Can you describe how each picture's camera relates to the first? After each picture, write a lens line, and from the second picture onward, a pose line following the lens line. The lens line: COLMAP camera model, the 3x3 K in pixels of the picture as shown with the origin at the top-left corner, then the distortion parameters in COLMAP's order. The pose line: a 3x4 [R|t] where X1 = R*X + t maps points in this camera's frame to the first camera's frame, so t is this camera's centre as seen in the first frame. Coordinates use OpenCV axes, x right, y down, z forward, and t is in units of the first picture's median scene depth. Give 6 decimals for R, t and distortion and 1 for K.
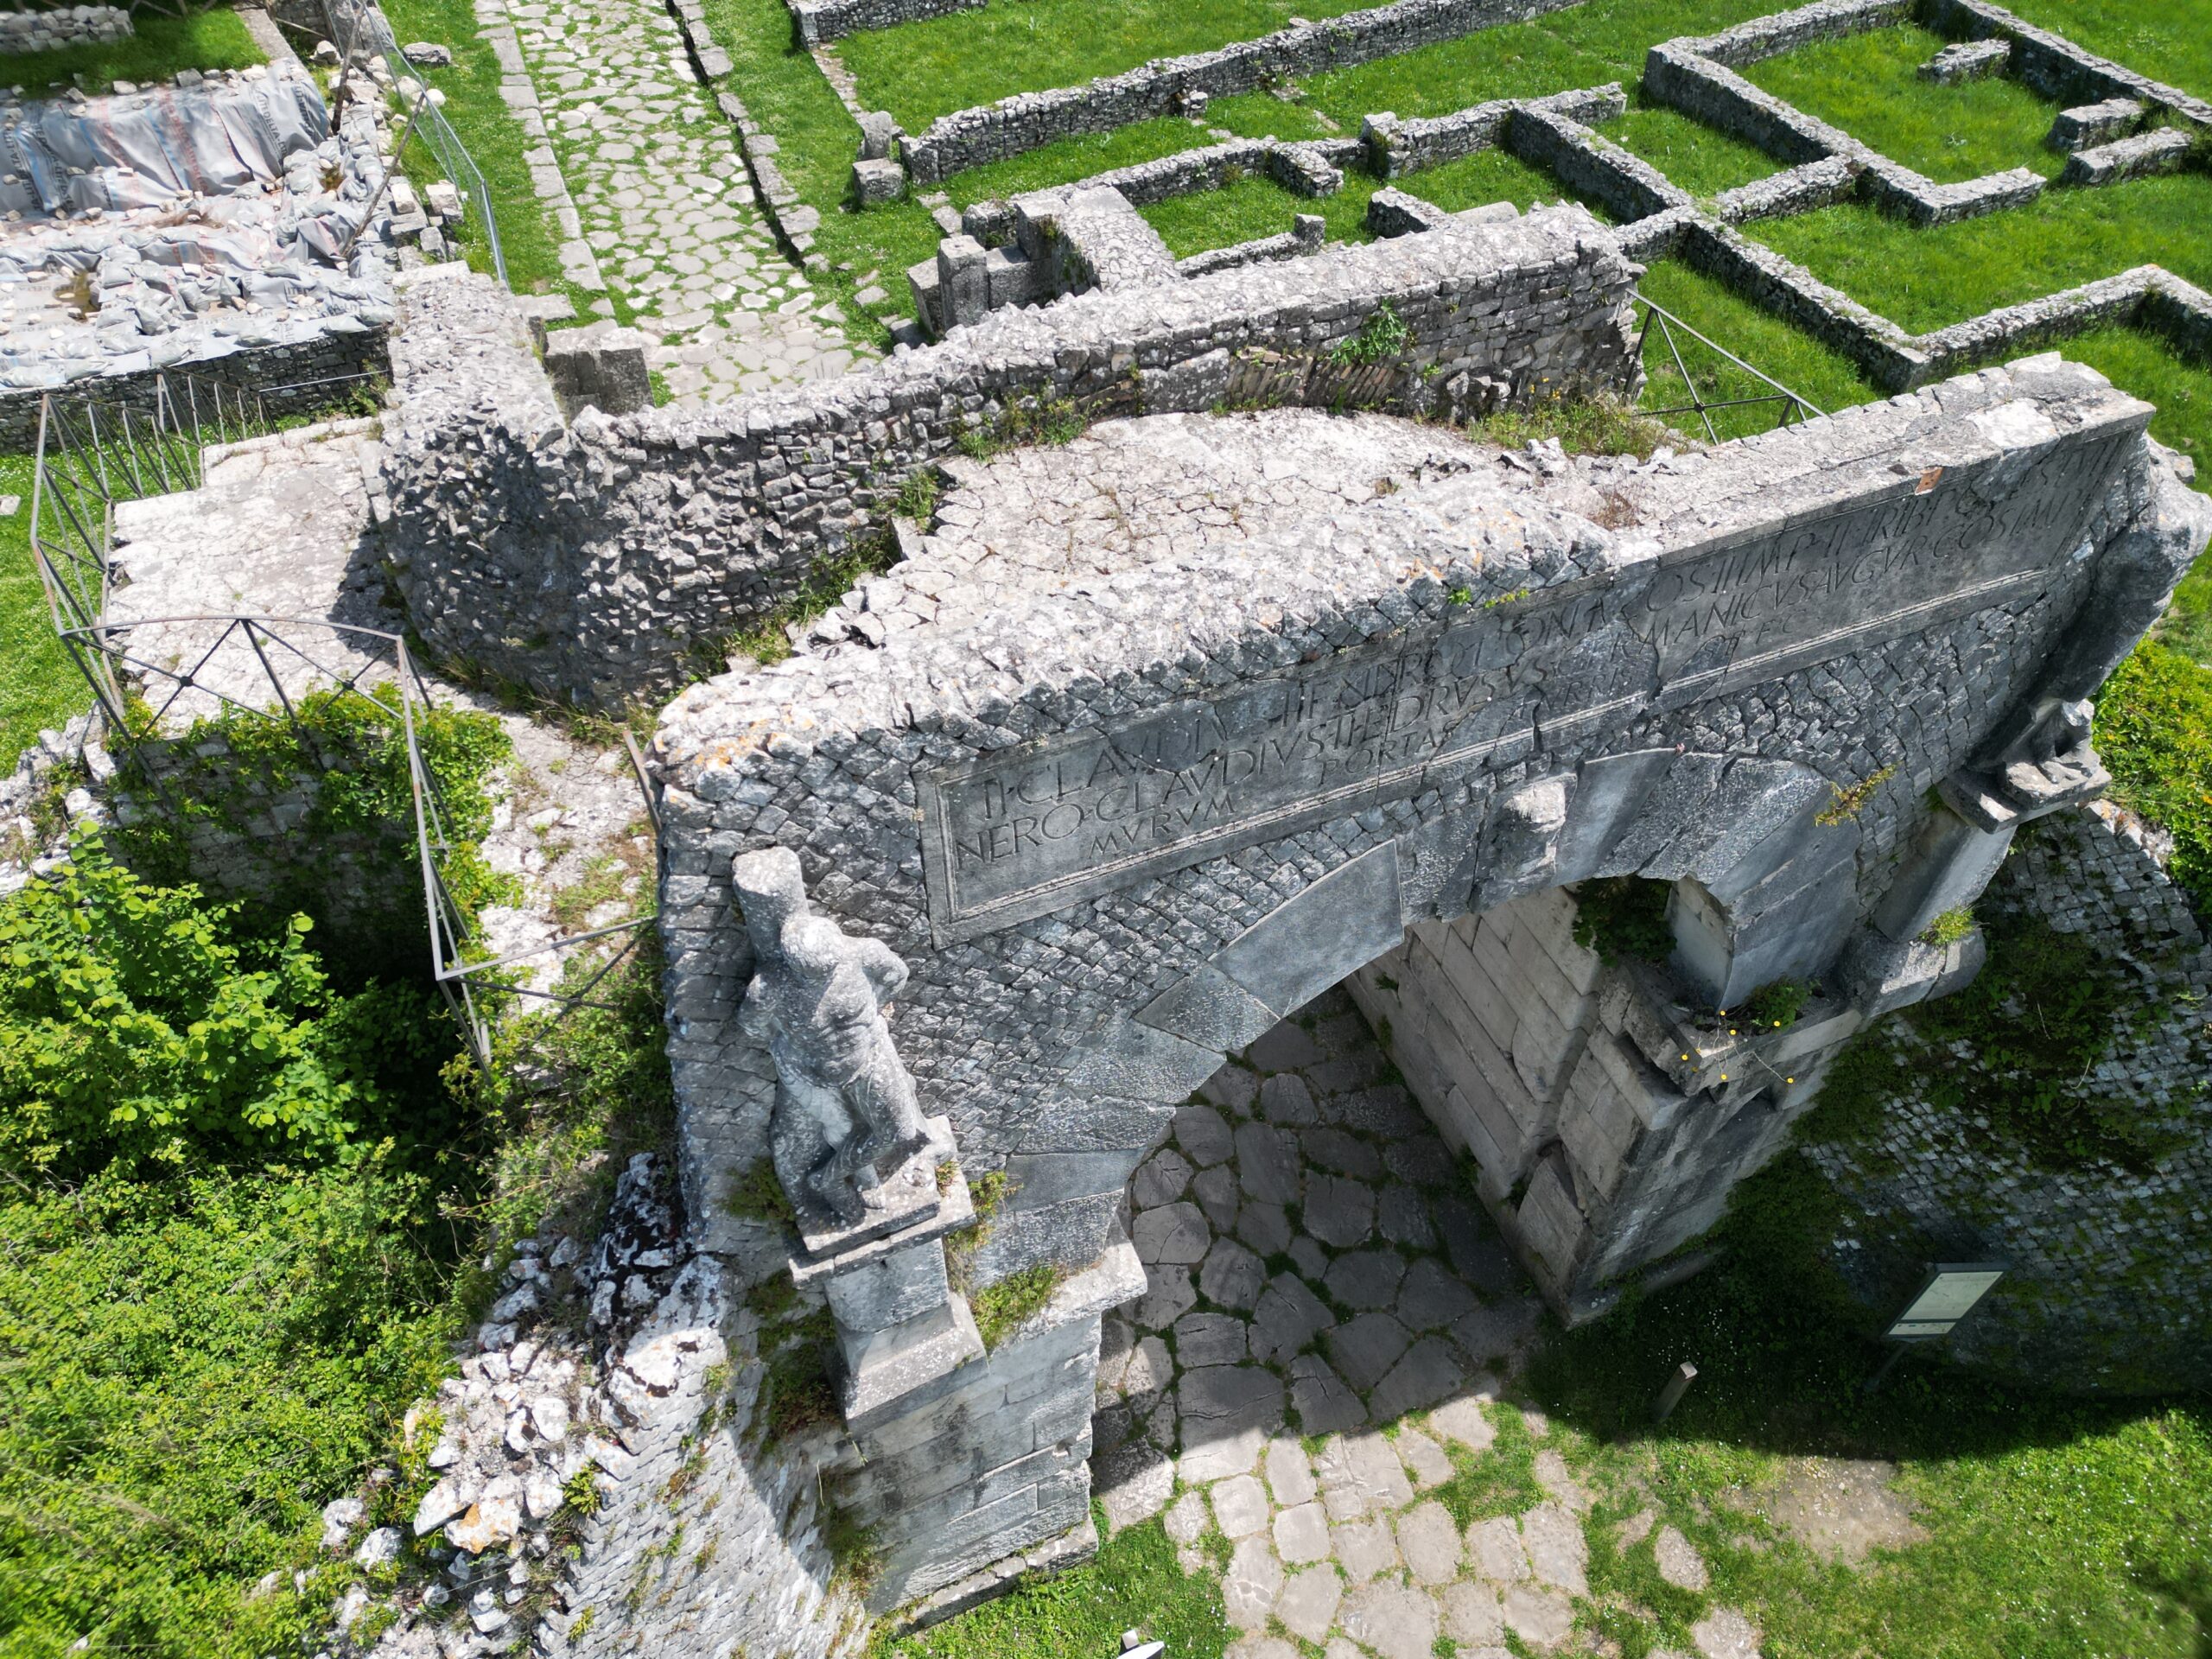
lens RADIAL K [[1545.2, 0, 1122.9], [0, 1545.2, 824.7], [0, 0, 1]] dist [0.072429, -0.058842]
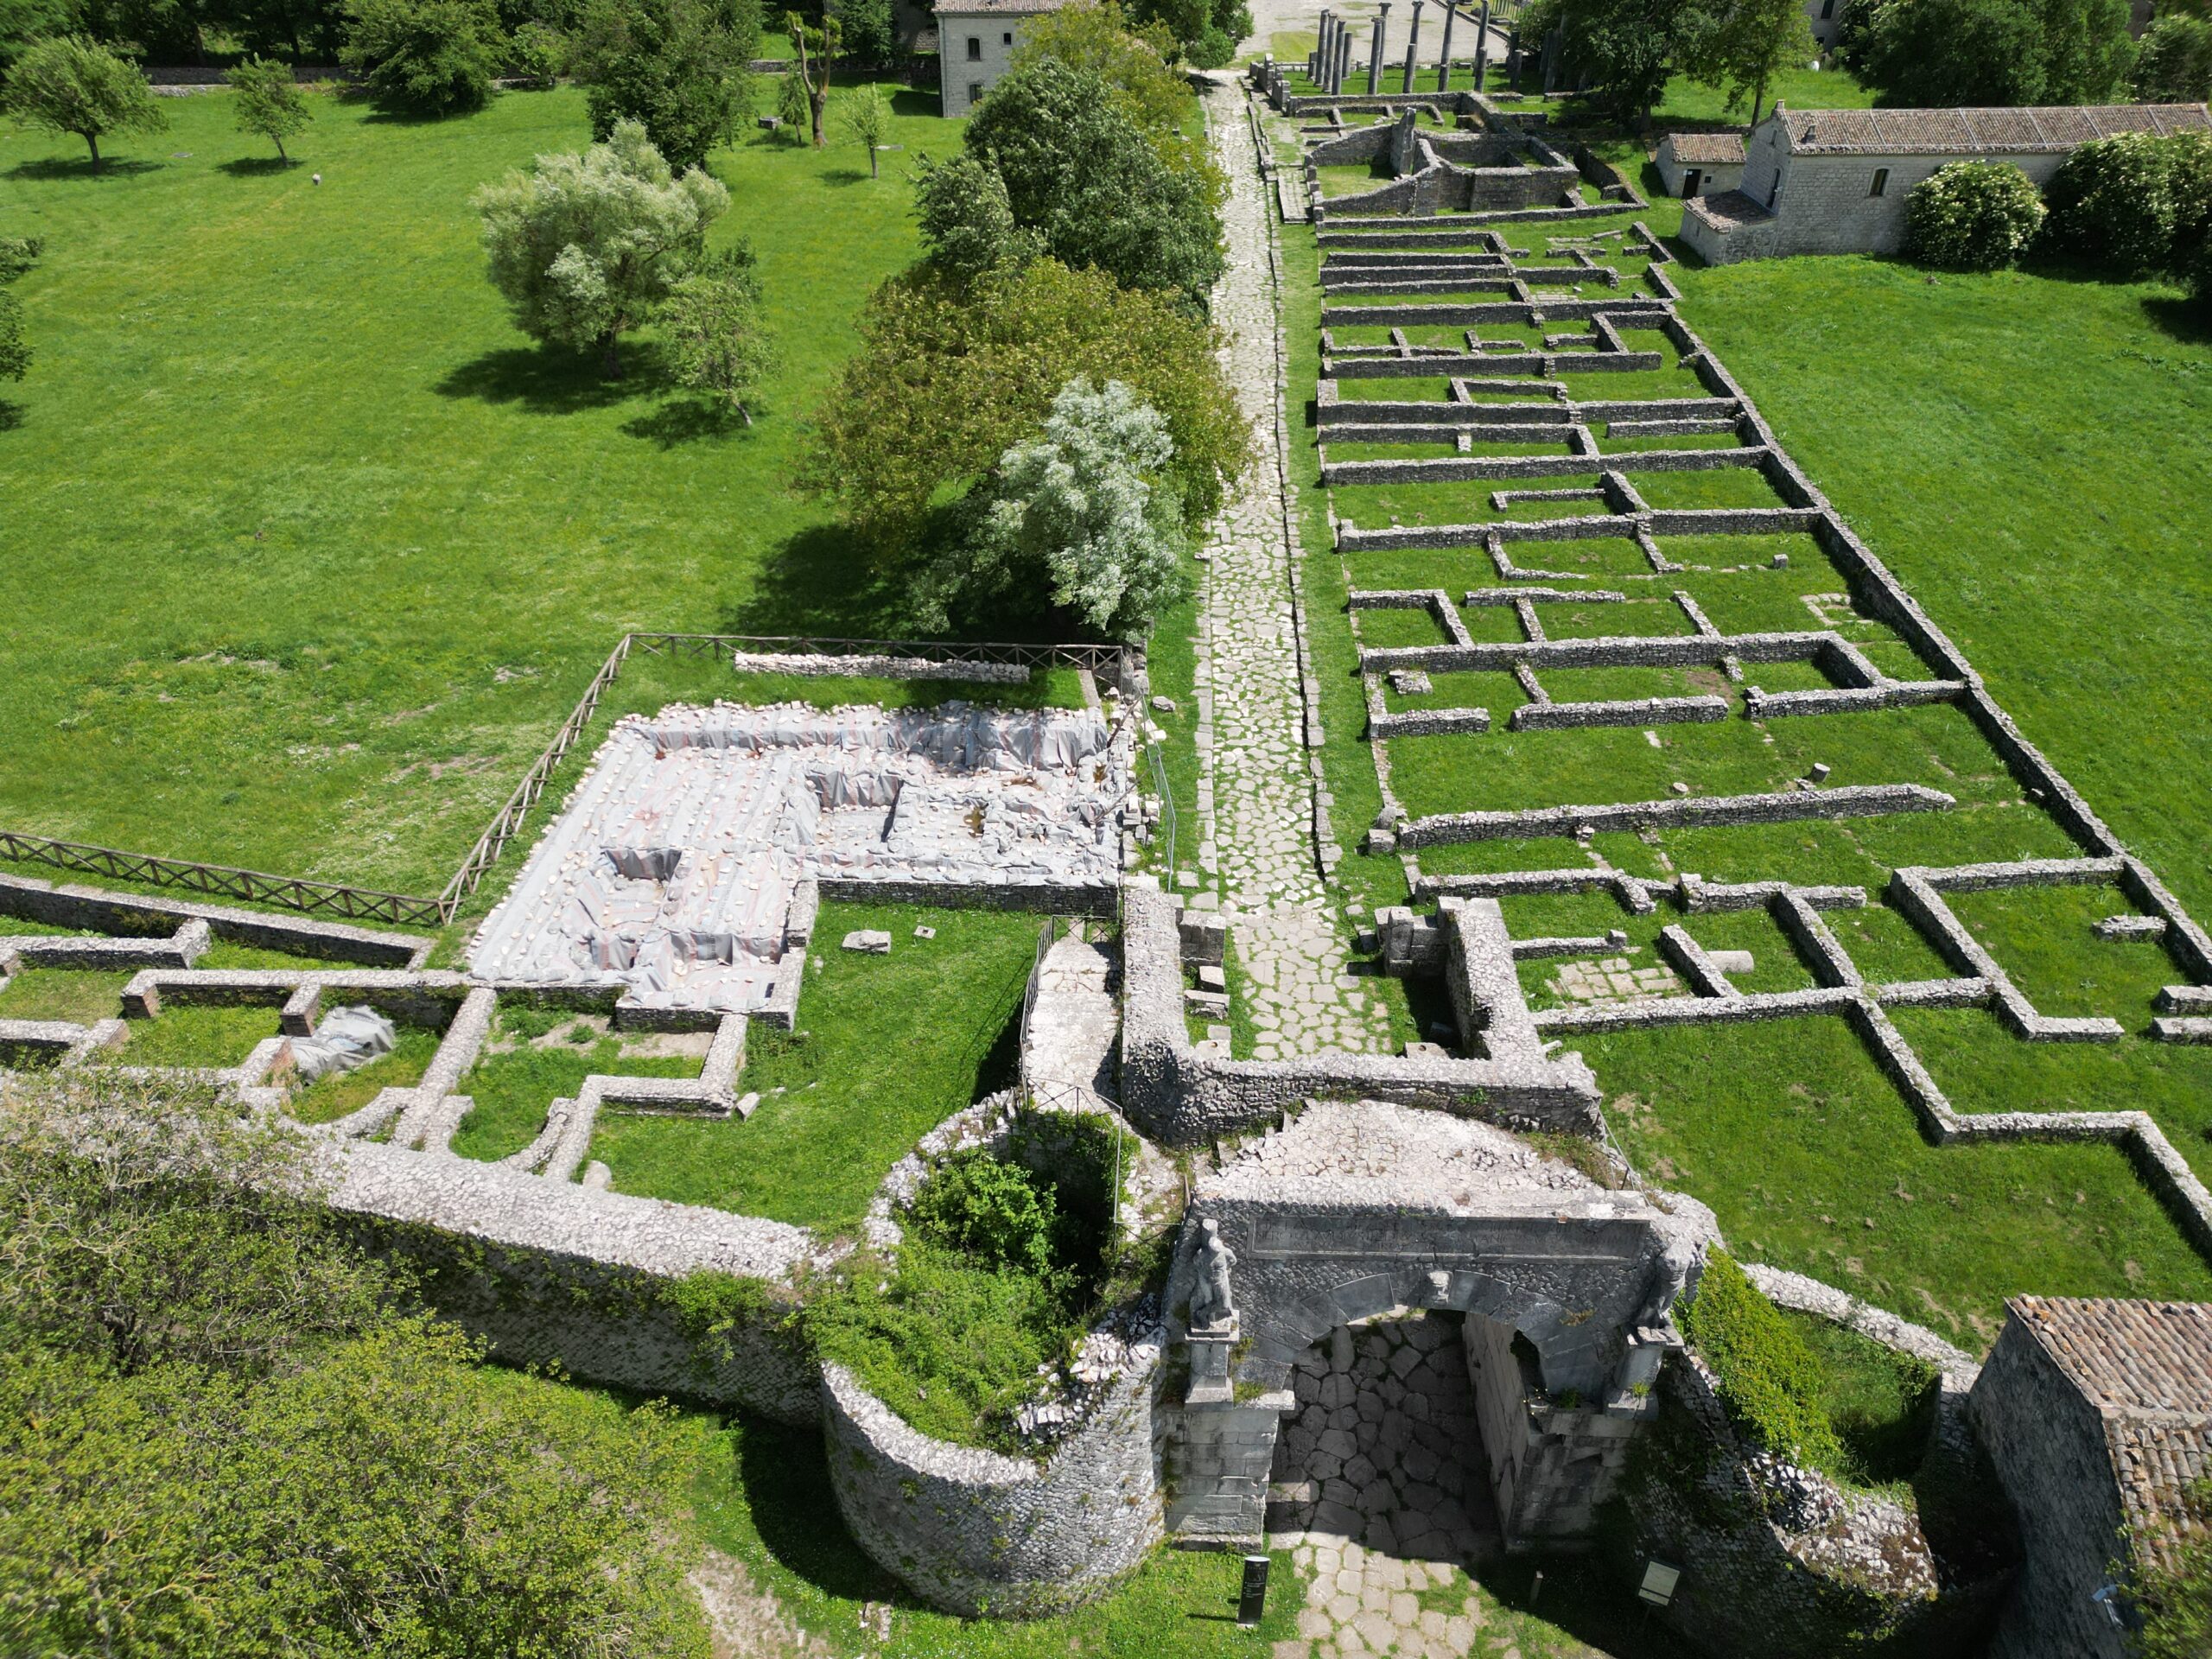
lens RADIAL K [[1545.2, 0, 1090.0], [0, 1545.2, 836.6], [0, 0, 1]] dist [0.072429, -0.058842]
pose [[0.909018, 0.227988, -0.348867, 0.182833], [-0.297399, 0.941291, -0.159768, -0.049666], [0.291960, 0.248984, 0.923453, -0.843906]]
